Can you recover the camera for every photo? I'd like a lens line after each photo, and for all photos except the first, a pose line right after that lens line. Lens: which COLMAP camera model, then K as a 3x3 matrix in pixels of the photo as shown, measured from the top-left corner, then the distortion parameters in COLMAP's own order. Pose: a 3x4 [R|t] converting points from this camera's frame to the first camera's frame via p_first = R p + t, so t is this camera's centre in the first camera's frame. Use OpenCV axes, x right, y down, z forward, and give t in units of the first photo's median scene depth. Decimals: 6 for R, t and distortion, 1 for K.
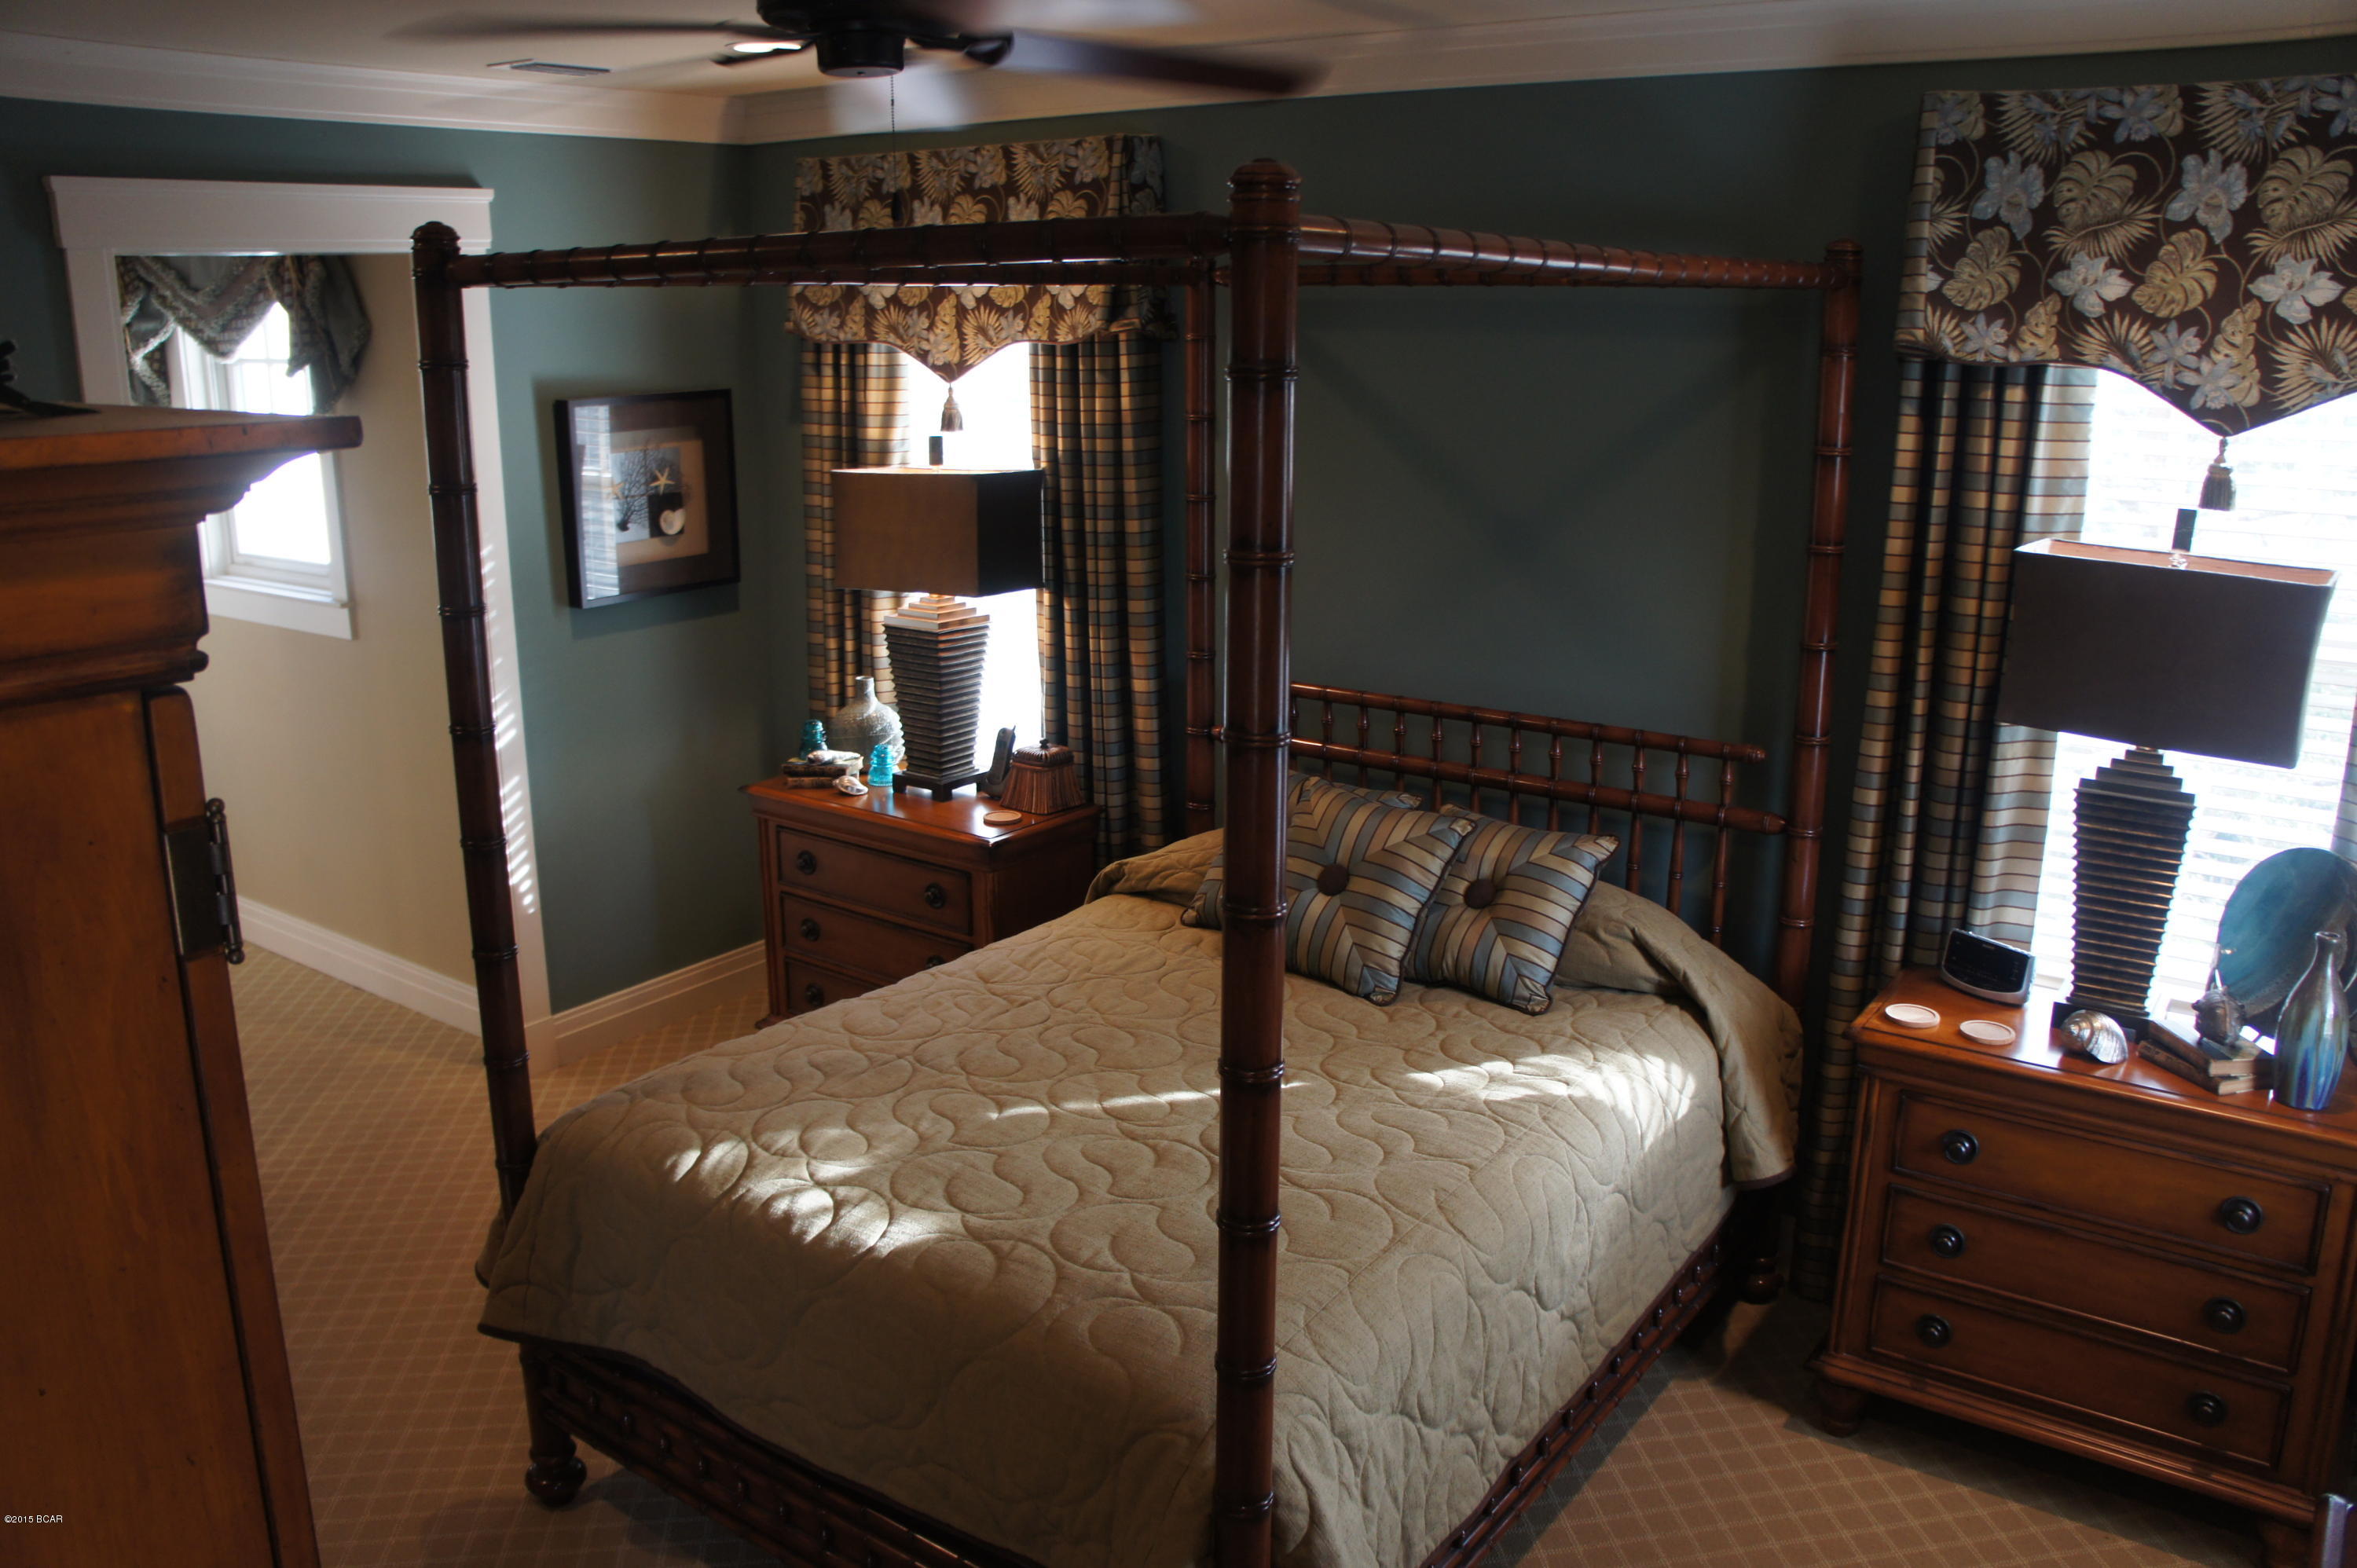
lens RADIAL K [[1882.1, 0, 1178.5], [0, 1882.1, 784.0], [0, 0, 1]] dist [-0.184159, 0.151001]
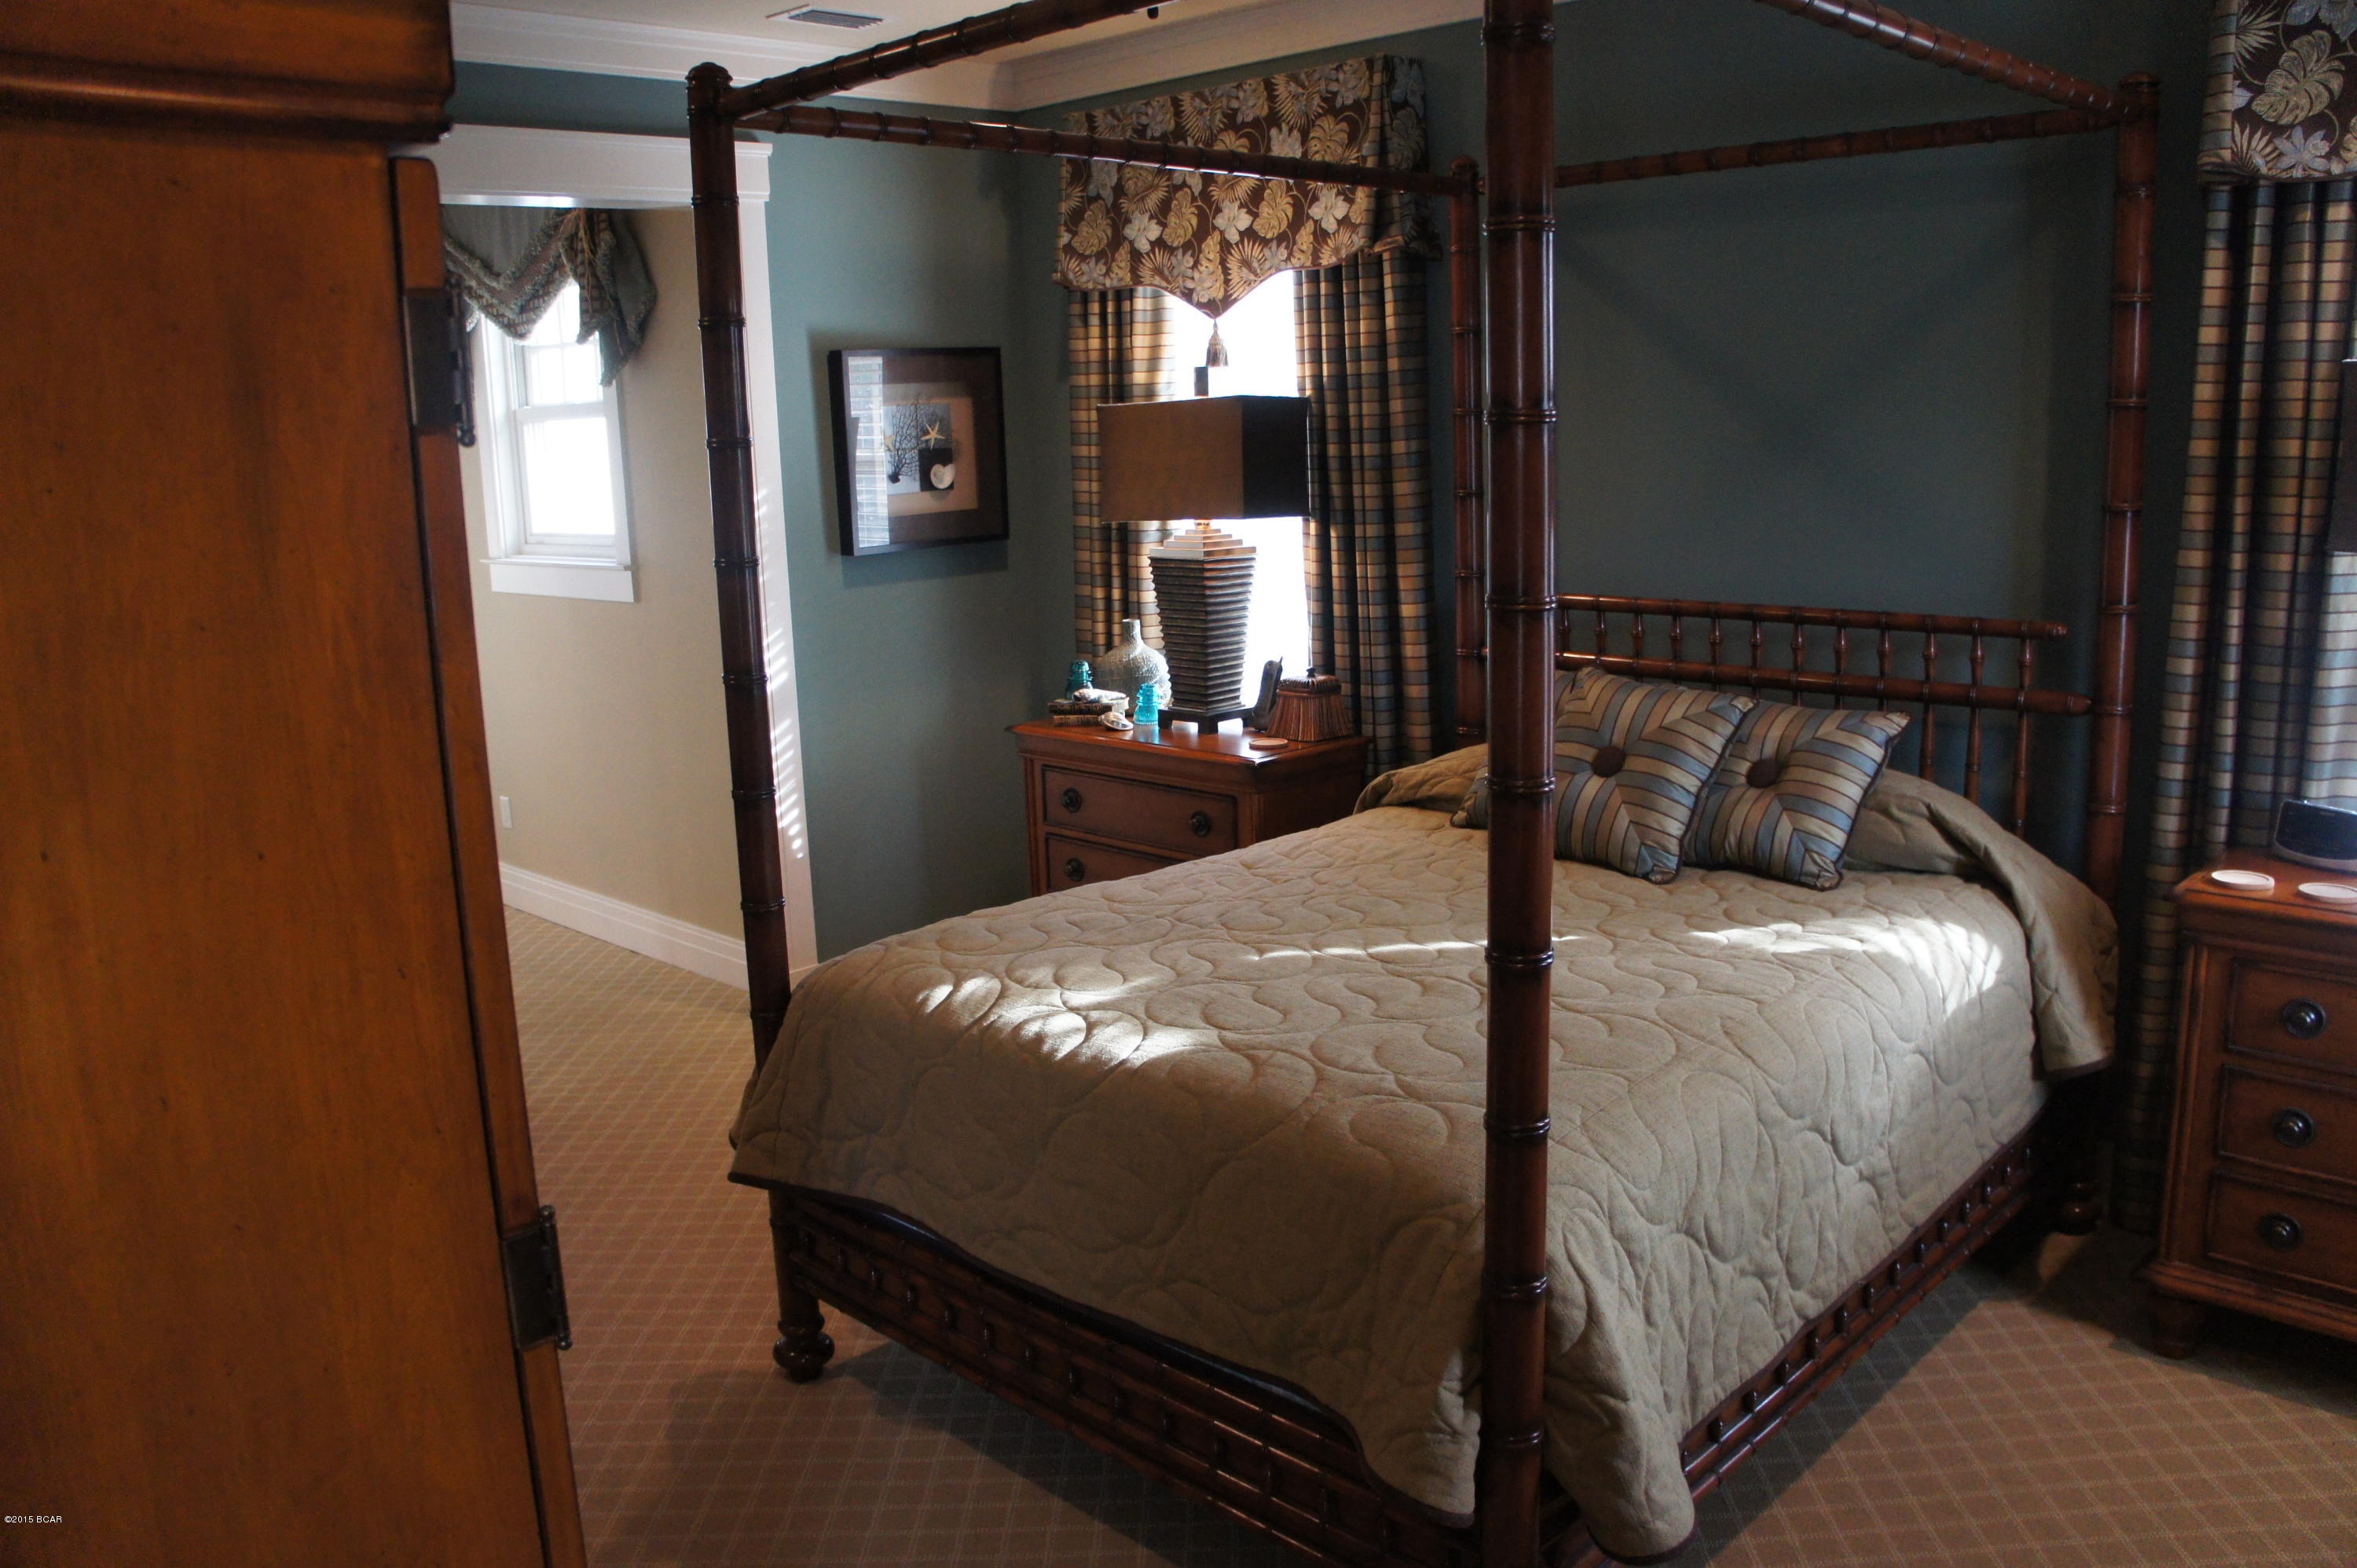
lens RADIAL K [[1874.3, 0, 1178.5], [0, 1874.3, 784.0], [0, 0, 1]] dist [-0.180912, 0.142009]
pose [[0.989459, -0.004173, -0.144750, 0.002126], [-0.004337, 0.998283, -0.058421, 0.122860], [0.144746, 0.058433, 0.987742, 0.030644]]
